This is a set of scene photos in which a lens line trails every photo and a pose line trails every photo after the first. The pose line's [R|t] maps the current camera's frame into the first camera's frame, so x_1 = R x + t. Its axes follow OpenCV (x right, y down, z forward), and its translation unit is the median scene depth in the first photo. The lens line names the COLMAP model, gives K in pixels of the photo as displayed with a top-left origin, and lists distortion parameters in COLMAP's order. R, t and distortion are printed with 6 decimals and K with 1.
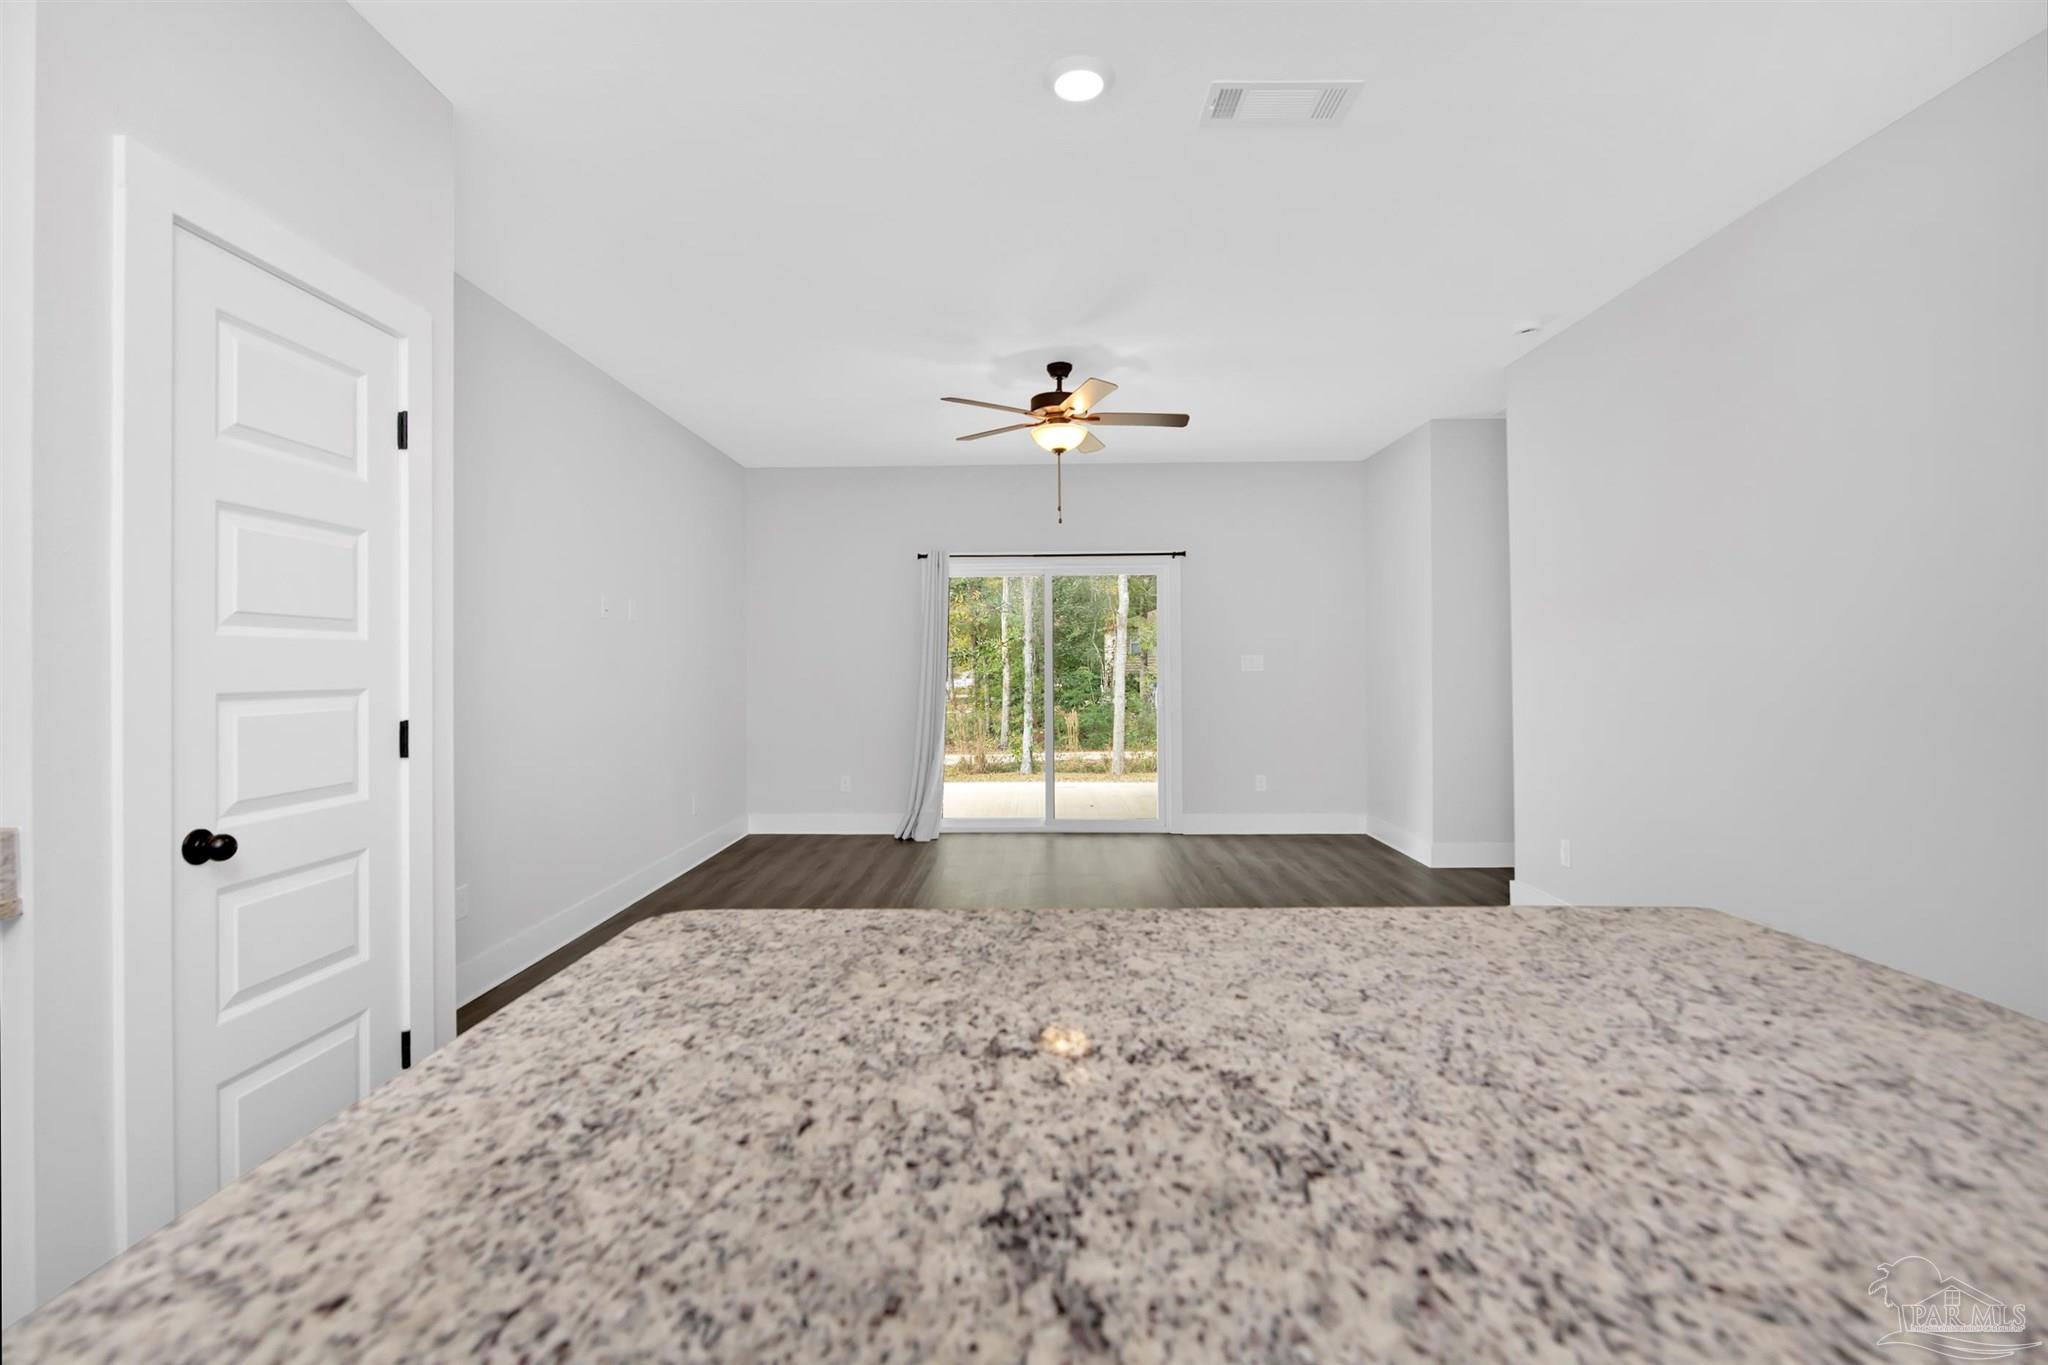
lens RADIAL K [[899.6, 0, 1049.7], [0, 899.6, 674.0], [0, 0, 1]] dist [0.015276, -0.012076]
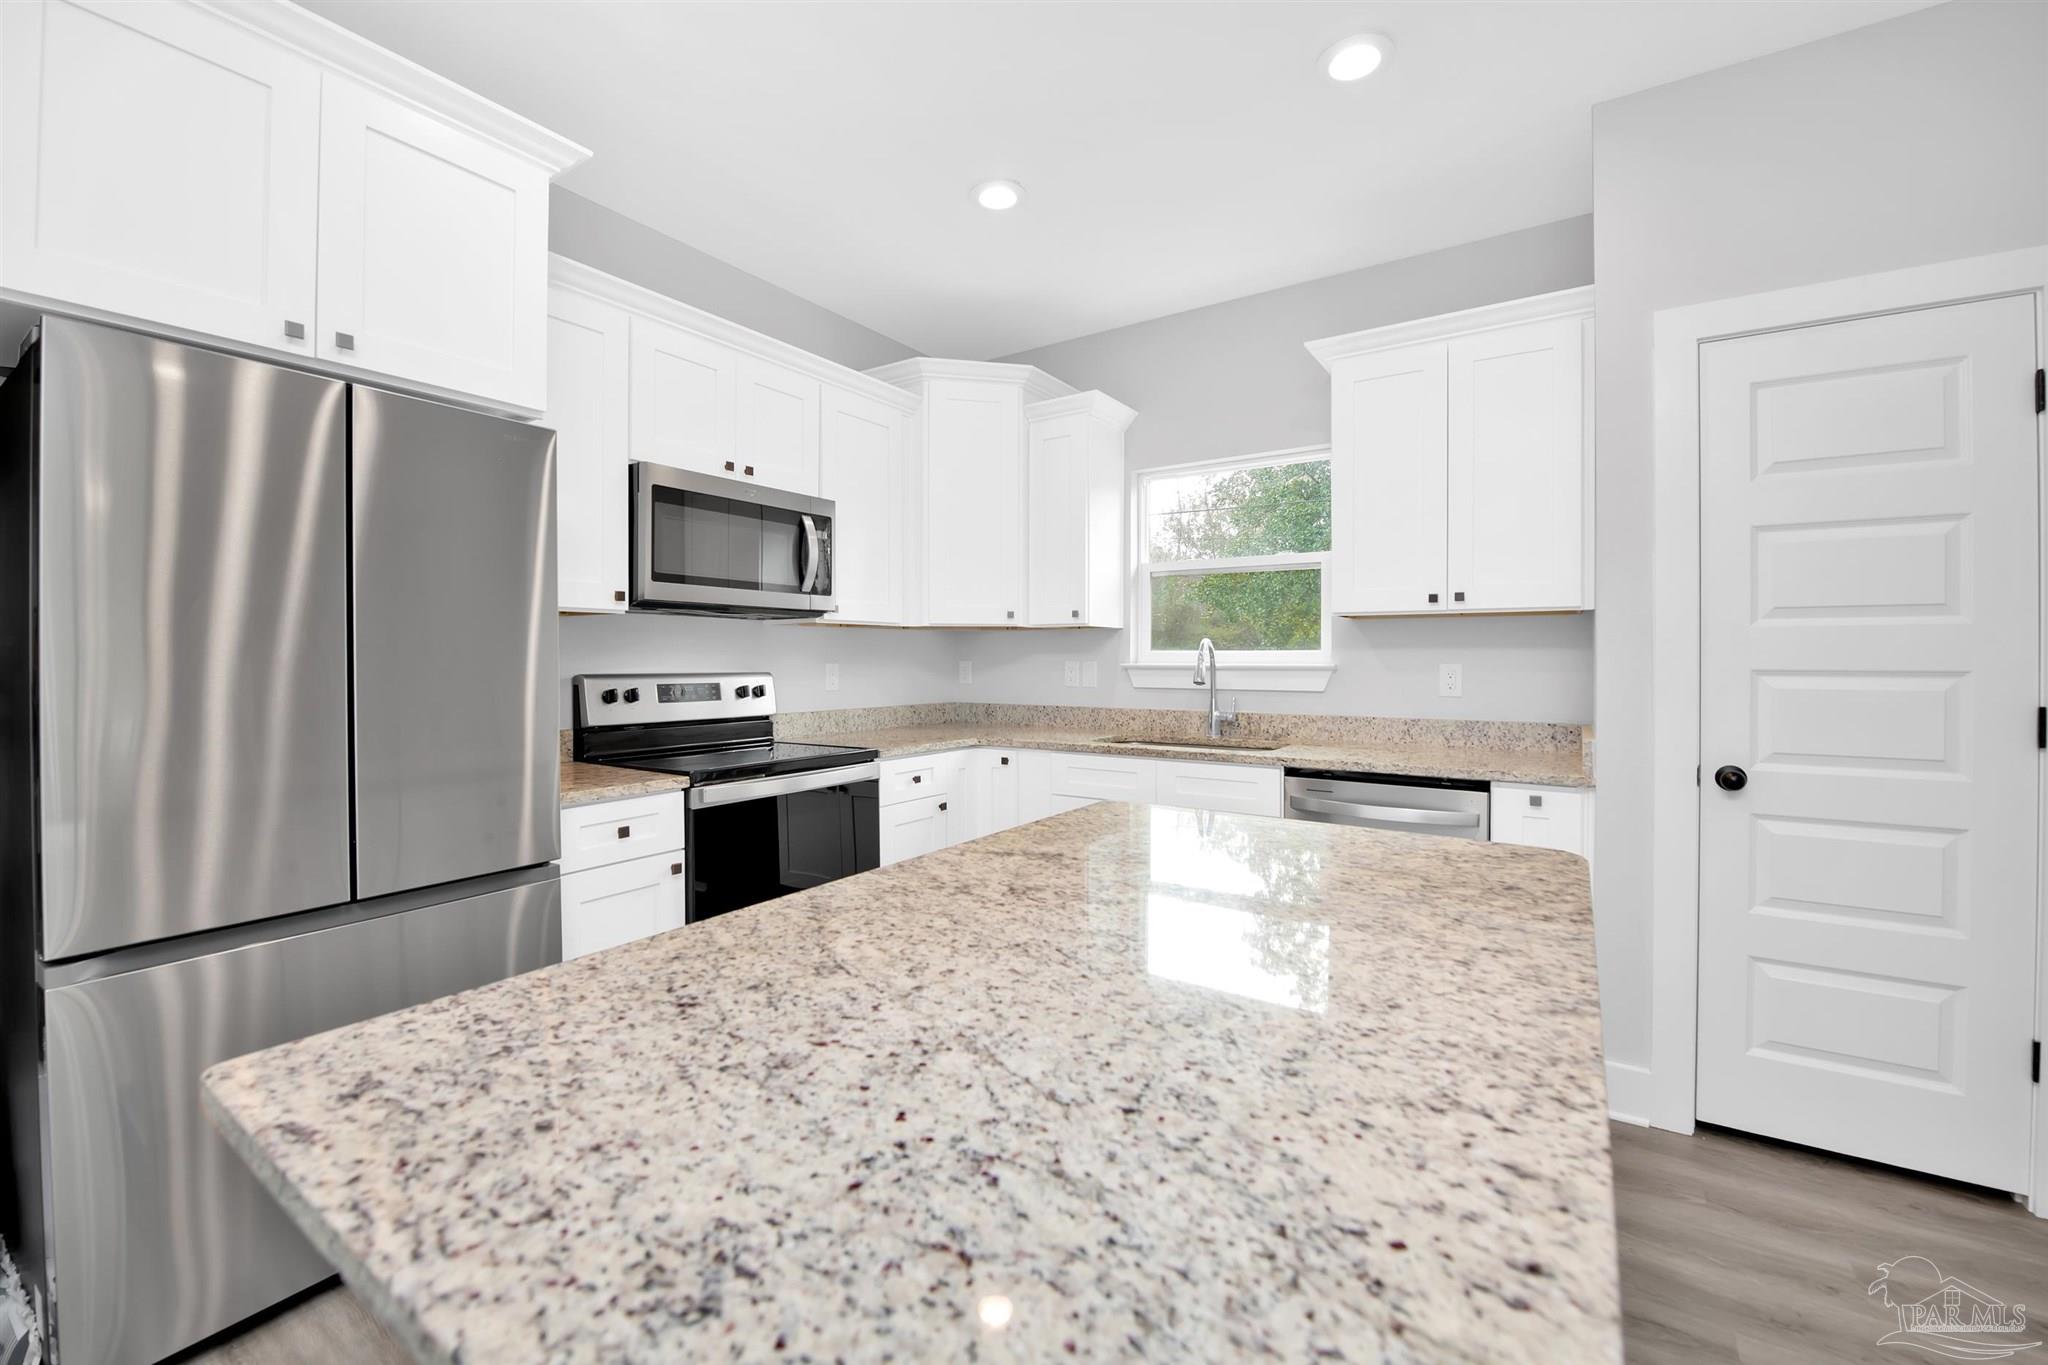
lens RADIAL K [[853.8, 0, 1024.0], [0, 853.8, 682.5], [0, 0, 1]] dist [-0.003562, -0.000009]
pose [[-0.569415, 0.022321, -0.821747, 1.747007], [-0.004422, 0.999534, 0.030214, 0.014825], [0.822038, 0.020838, -0.569051, 1.974958]]
